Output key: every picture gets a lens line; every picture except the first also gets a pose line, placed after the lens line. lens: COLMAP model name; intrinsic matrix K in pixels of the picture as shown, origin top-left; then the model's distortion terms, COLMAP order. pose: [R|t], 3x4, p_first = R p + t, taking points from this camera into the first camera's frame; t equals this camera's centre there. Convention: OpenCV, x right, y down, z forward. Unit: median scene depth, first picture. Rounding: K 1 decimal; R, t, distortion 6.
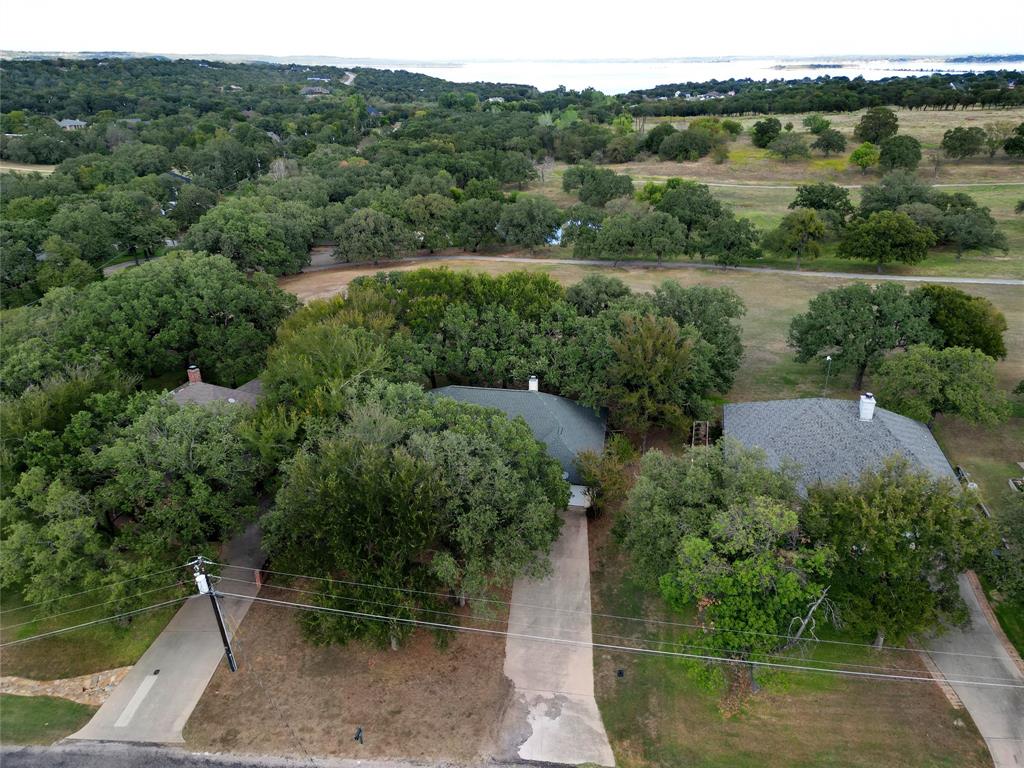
lens RADIAL K [[725.5, 0, 512.0], [0, 725.5, 384.0], [0, 0, 1]] dist [0.082503, -0.066704]
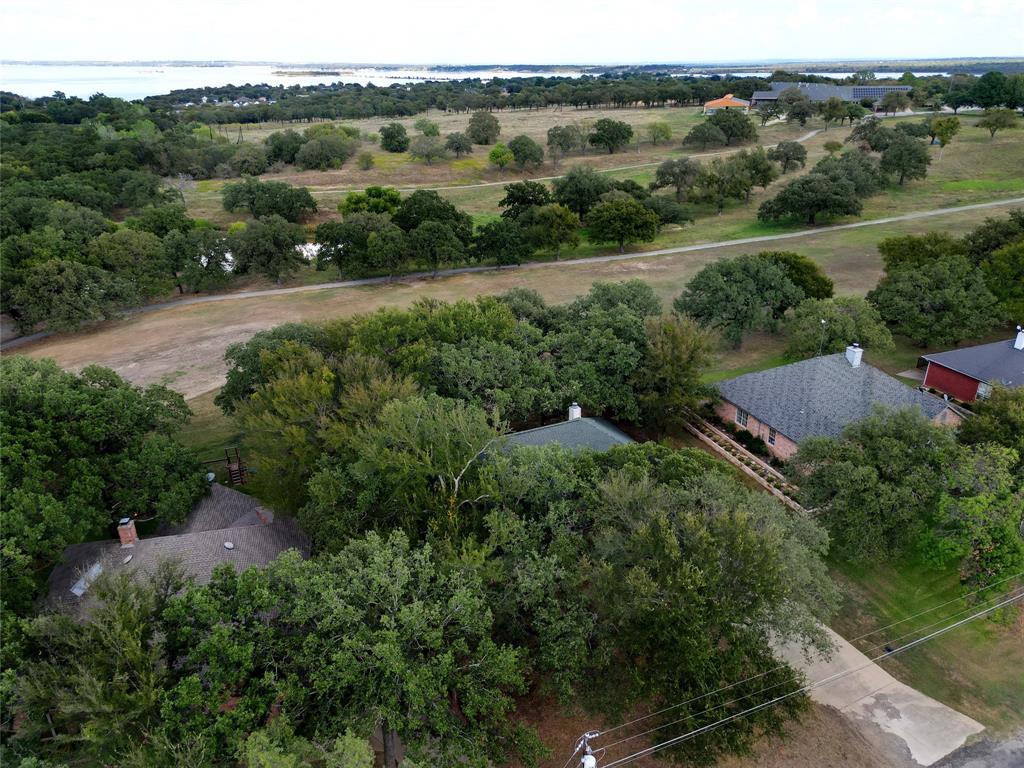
lens RADIAL K [[725.5, 0, 512.0], [0, 725.5, 384.0], [0, 0, 1]] dist [0.082503, -0.066704]
pose [[0.810087, -0.231984, 0.538463, -0.148171], [0.235530, 0.969792, 0.063471, -0.031574], [-0.536921, 0.075407, 0.840255, 0.073616]]
